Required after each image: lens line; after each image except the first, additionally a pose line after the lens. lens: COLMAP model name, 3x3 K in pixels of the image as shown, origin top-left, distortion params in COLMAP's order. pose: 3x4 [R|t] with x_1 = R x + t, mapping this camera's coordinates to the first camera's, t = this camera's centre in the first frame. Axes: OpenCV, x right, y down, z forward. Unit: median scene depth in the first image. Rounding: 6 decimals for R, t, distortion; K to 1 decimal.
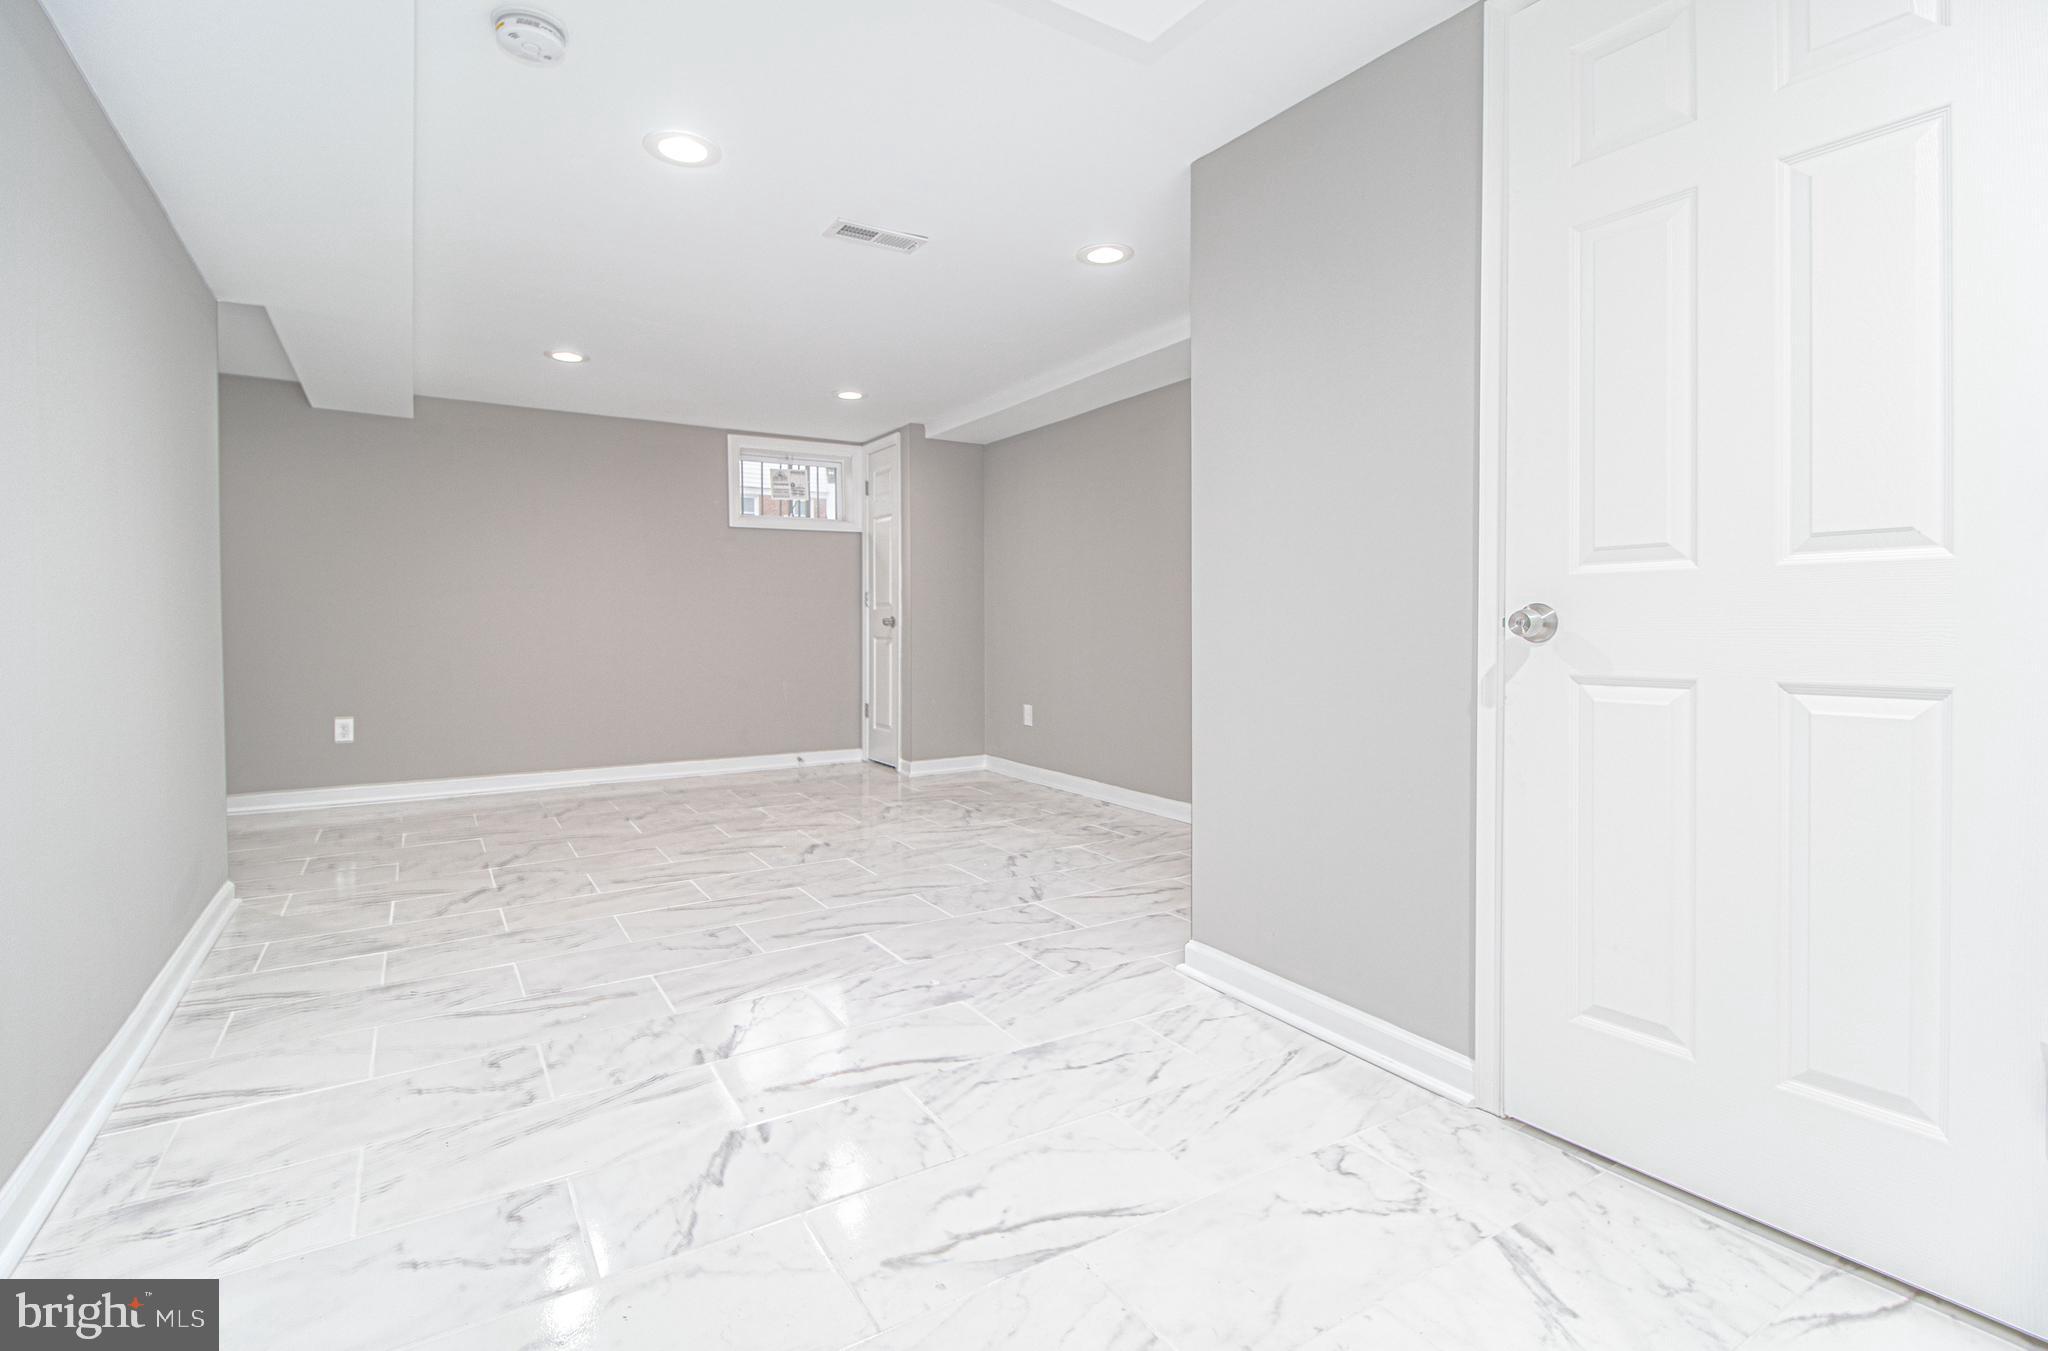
lens RADIAL K [[962.0, 0, 1029.5], [0, 962.0, 644.0], [0, 0, 1]] dist [0.000084, -0.000127]
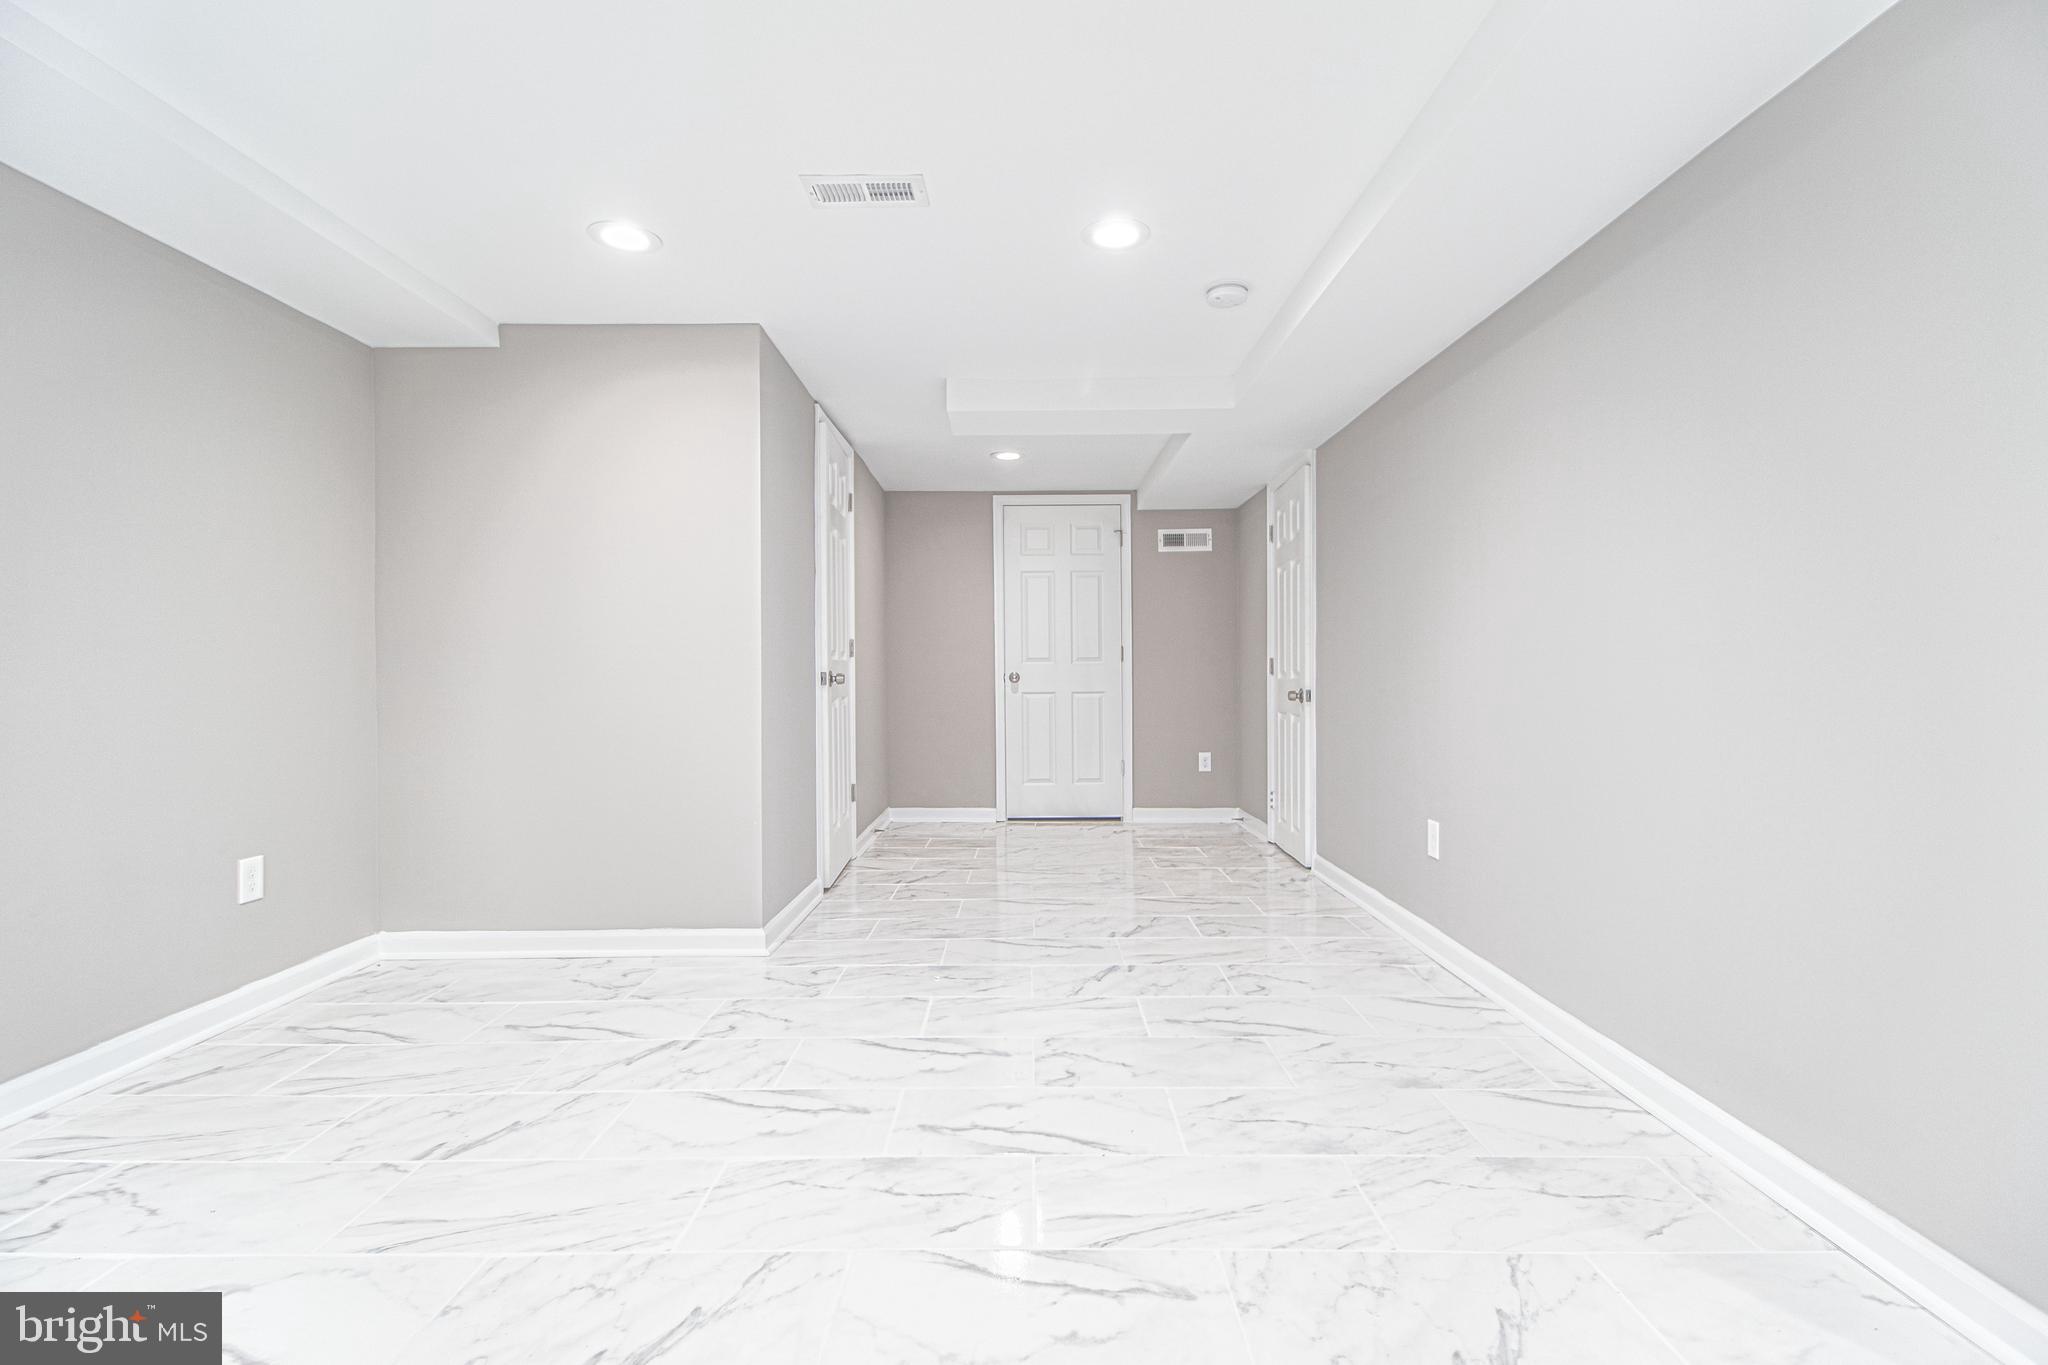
lens RADIAL K [[944.8, 0, 1040.5], [0, 944.8, 683.3], [0, 0, 1]] dist [0.018422, -0.011127]
pose [[-0.851828, -0.000884, 0.523822, -0.405058], [0.016811, 0.999437, 0.029025, -0.024574], [-0.523553, 0.033530, -0.851333, 0.941250]]
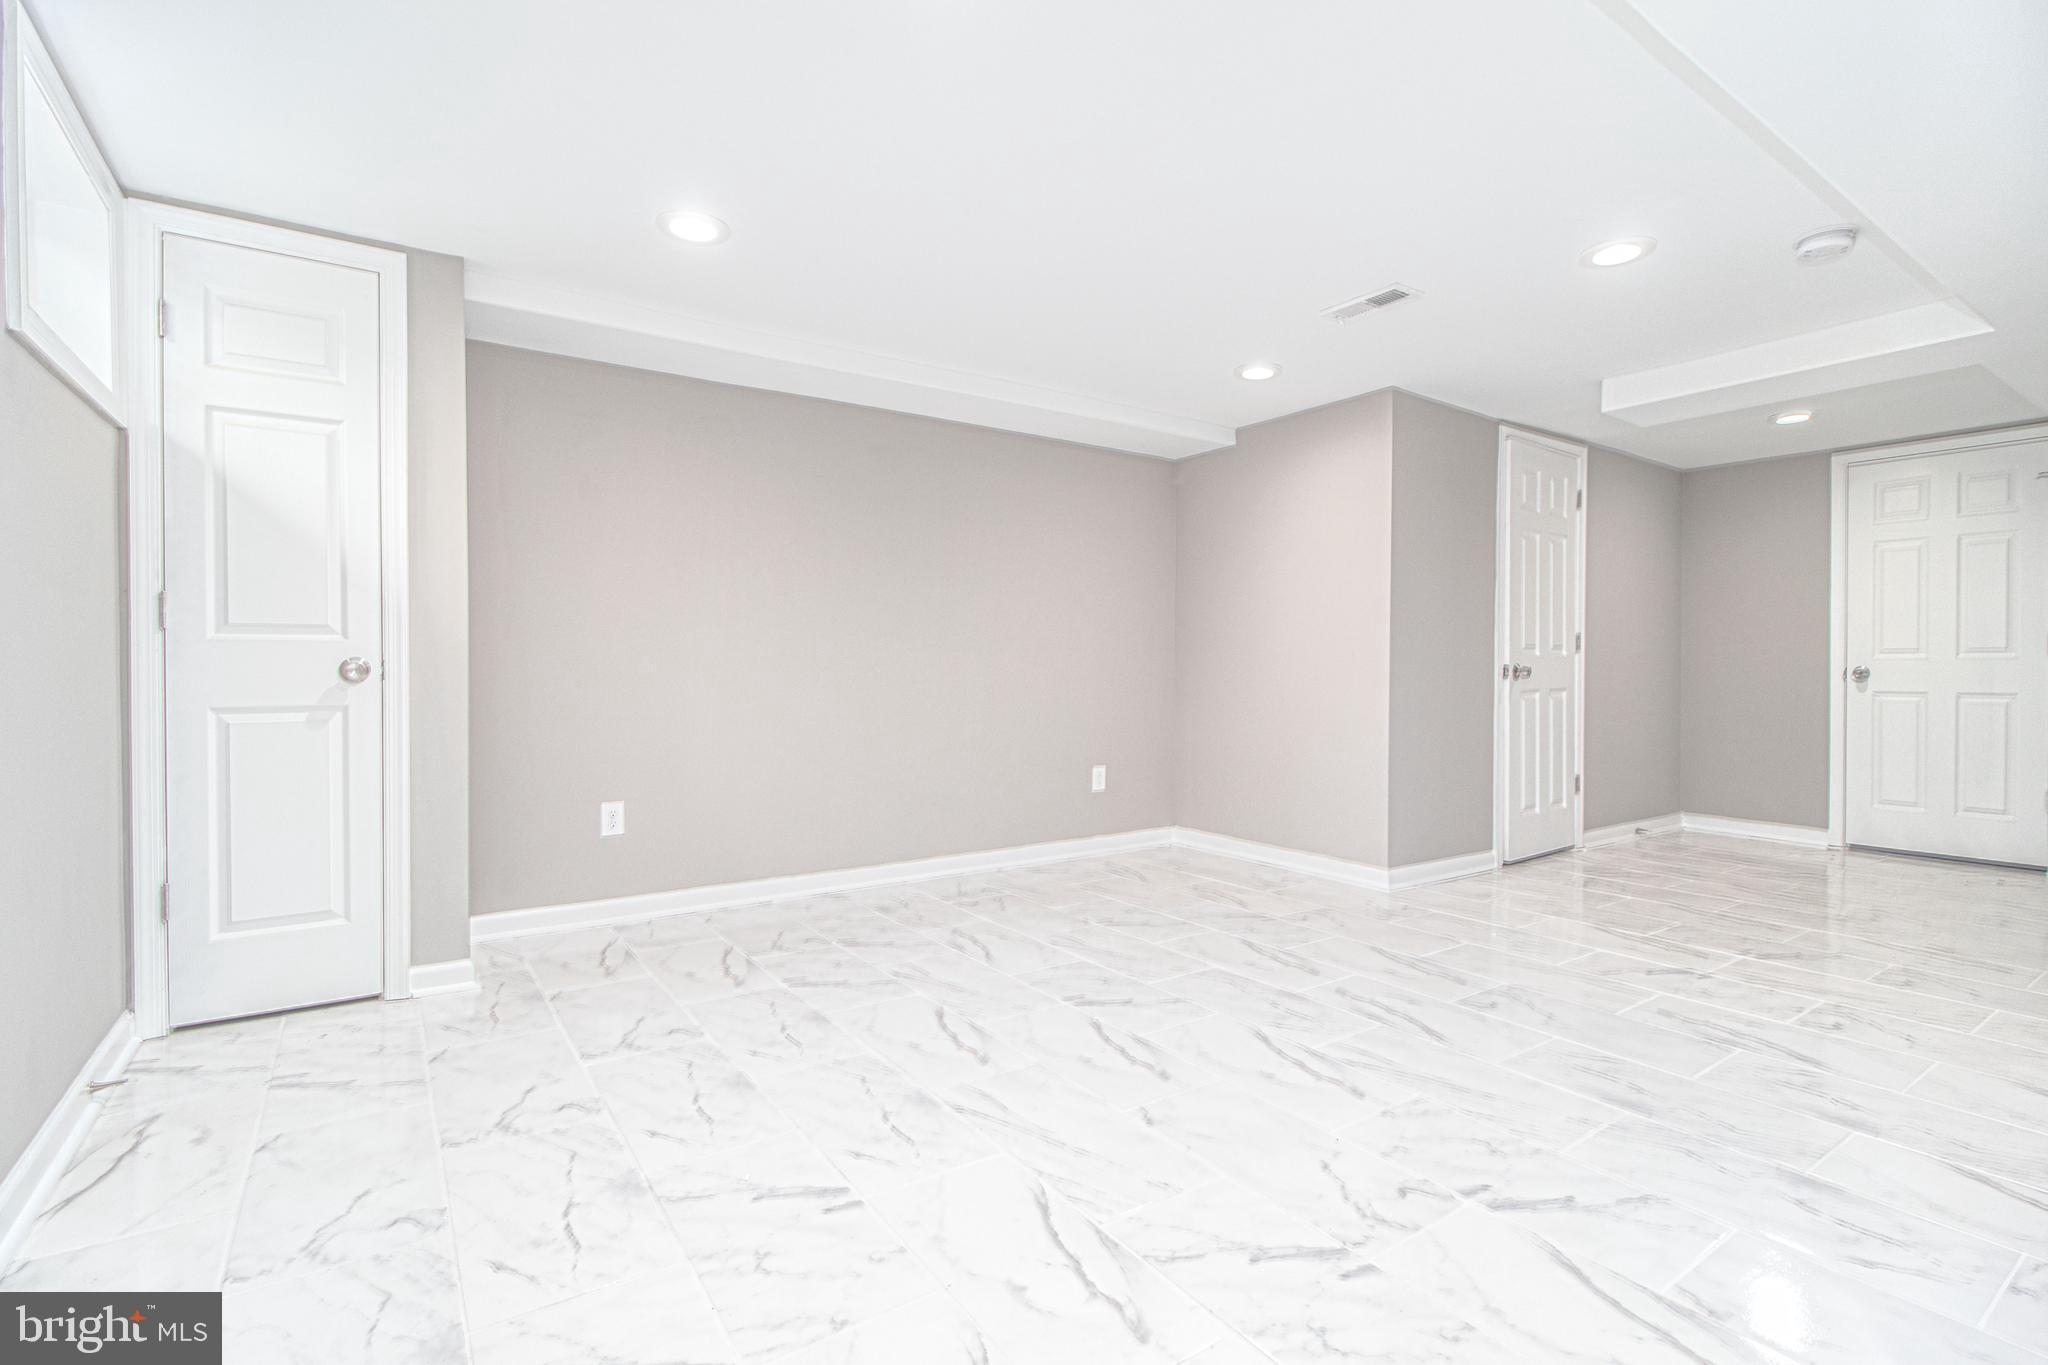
lens RADIAL K [[958.7, 0, 1024.0], [0, 958.7, 682.5], [0, 0, 1]] dist [0.016214, -0.013073]
pose [[-0.048886, -0.015301, 0.998687, -0.701735], [0.019546, 0.999677, 0.016273, -0.021687], [-0.998613, 0.020316, -0.048571, 0.844960]]
